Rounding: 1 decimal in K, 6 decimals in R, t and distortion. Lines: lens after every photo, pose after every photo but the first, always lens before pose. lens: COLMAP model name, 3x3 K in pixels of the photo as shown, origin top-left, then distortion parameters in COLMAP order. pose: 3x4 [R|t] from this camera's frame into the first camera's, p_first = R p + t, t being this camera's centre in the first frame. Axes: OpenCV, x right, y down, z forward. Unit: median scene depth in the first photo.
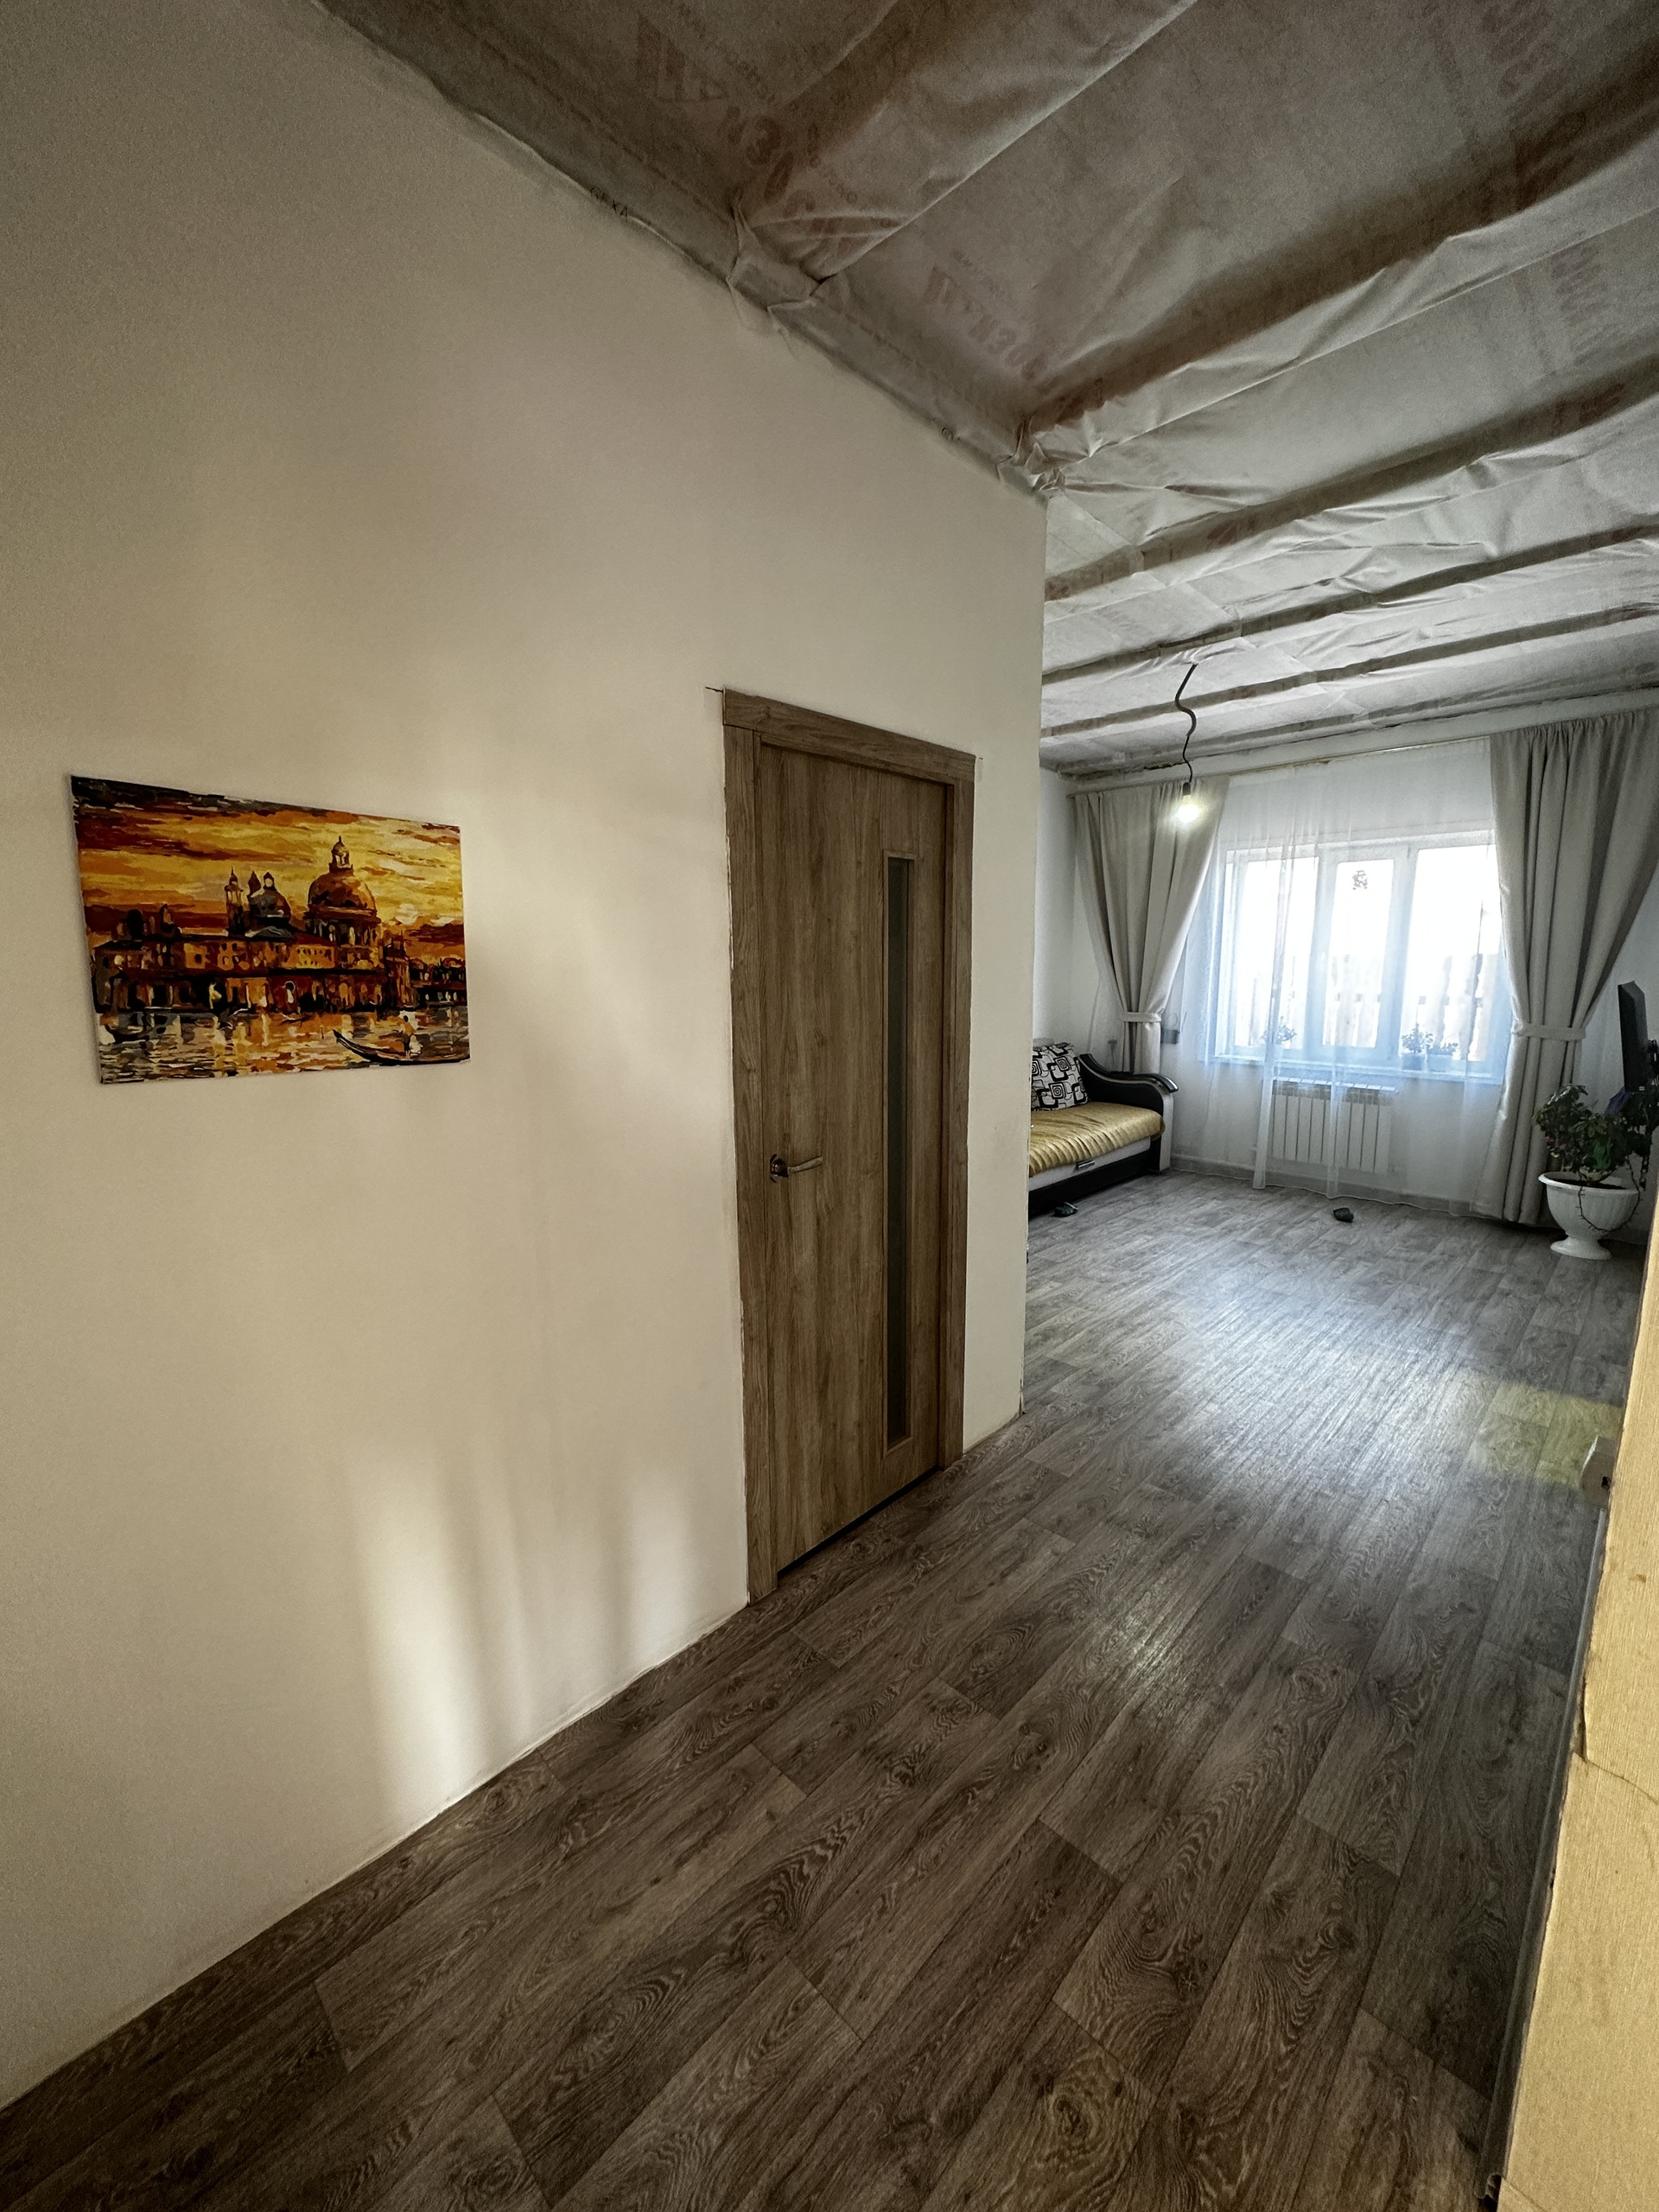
lens RADIAL K [[882.6, 0, 829.5], [0, 882.6, 1106.0], [0, 0, 1]] dist [0.001465, -0.000528]
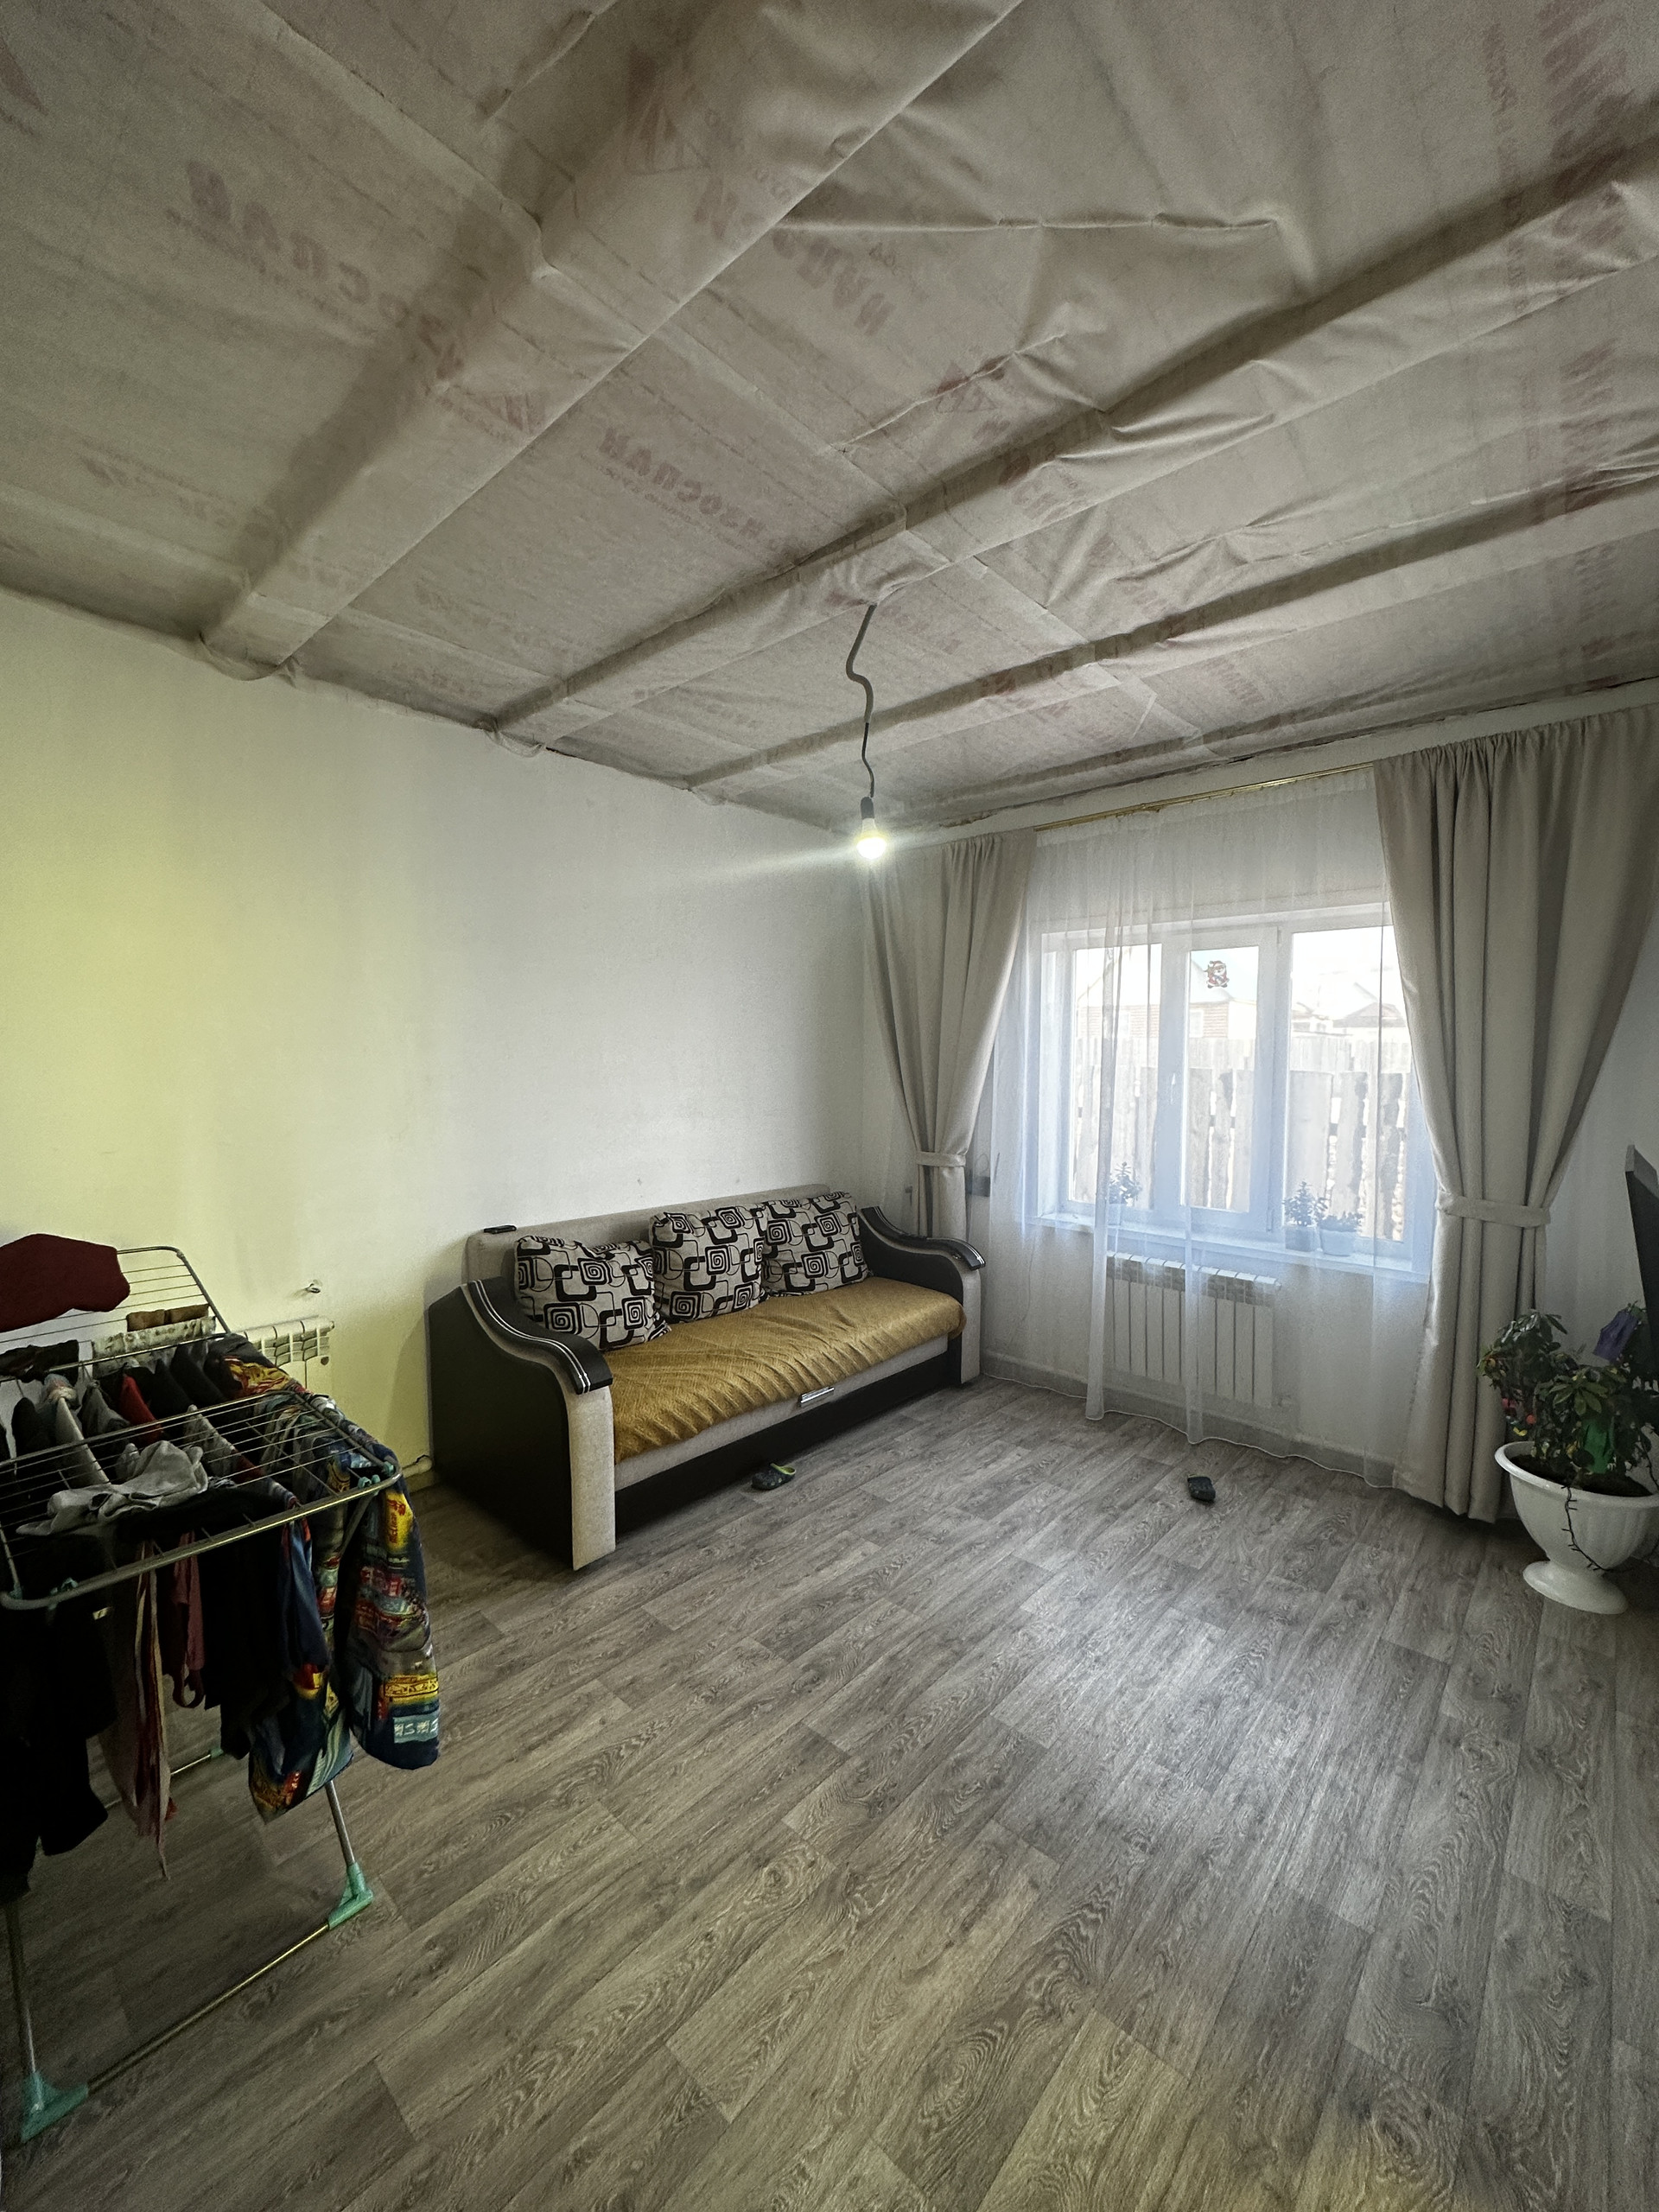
lens RADIAL K [[882.6, 0, 829.5], [0, 882.6, 1106.0], [0, 0, 1]] dist [0.001465, -0.000528]
pose [[0.999094, 0.010337, 0.041283, 0.276403], [-0.005708, 0.993837, -0.110707, -0.075039], [-0.042173, 0.110371, 0.992995, 0.338890]]
